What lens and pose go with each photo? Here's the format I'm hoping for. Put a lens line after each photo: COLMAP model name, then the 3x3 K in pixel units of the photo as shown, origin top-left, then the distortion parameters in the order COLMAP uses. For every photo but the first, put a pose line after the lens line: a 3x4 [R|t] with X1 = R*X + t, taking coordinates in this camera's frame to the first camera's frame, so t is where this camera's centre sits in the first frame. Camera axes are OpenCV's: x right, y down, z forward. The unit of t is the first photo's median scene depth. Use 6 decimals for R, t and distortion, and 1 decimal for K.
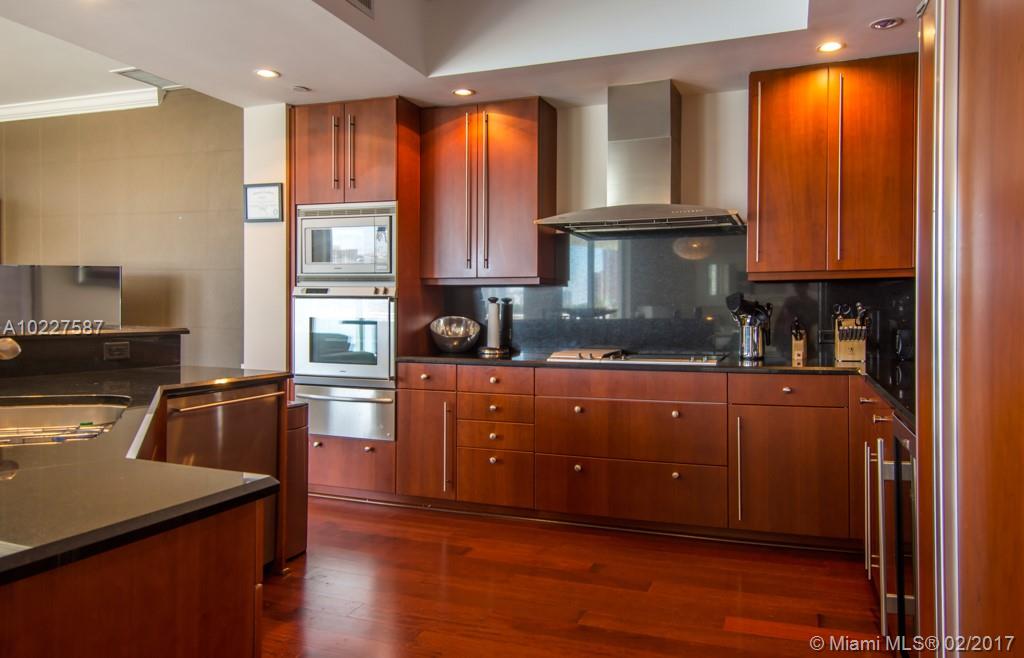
lens RADIAL K [[731.0, 0, 507.8], [0, 731.0, 325.1], [0, 0, 1]] dist [0.046591, 0.004955]
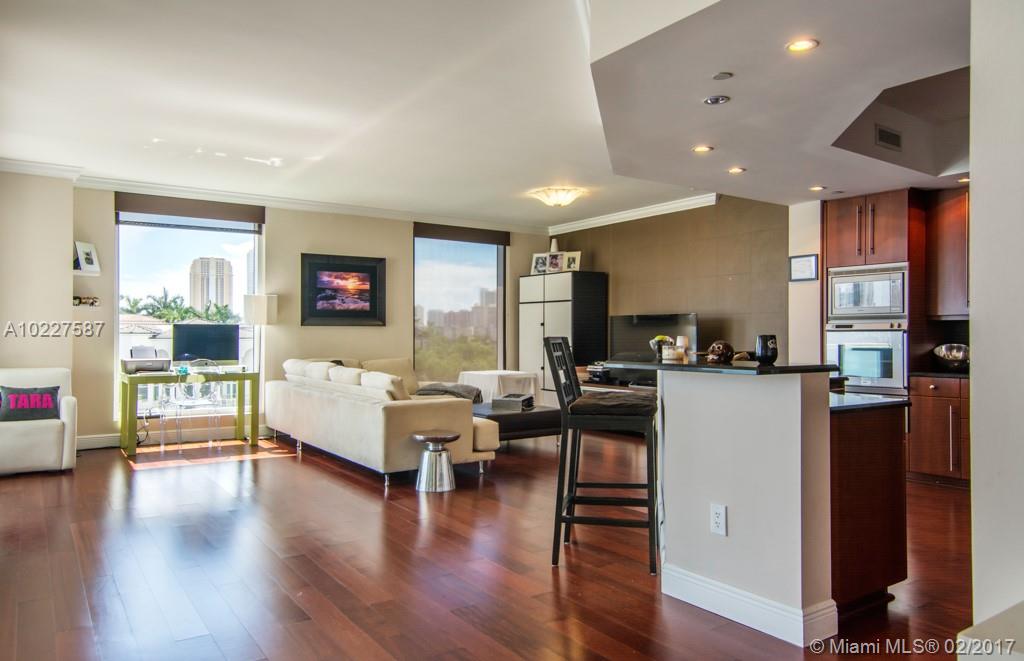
lens RADIAL K [[742.9, 0, 513.7], [0, 742.9, 338.5], [0, 0, 1]] dist [0.046269, -0.016748]
pose [[0.846537, -0.008818, -0.532258, -0.024807], [-0.006800, 0.999602, -0.027375, 0.021996], [0.532287, 0.026793, 0.846140, -0.595400]]
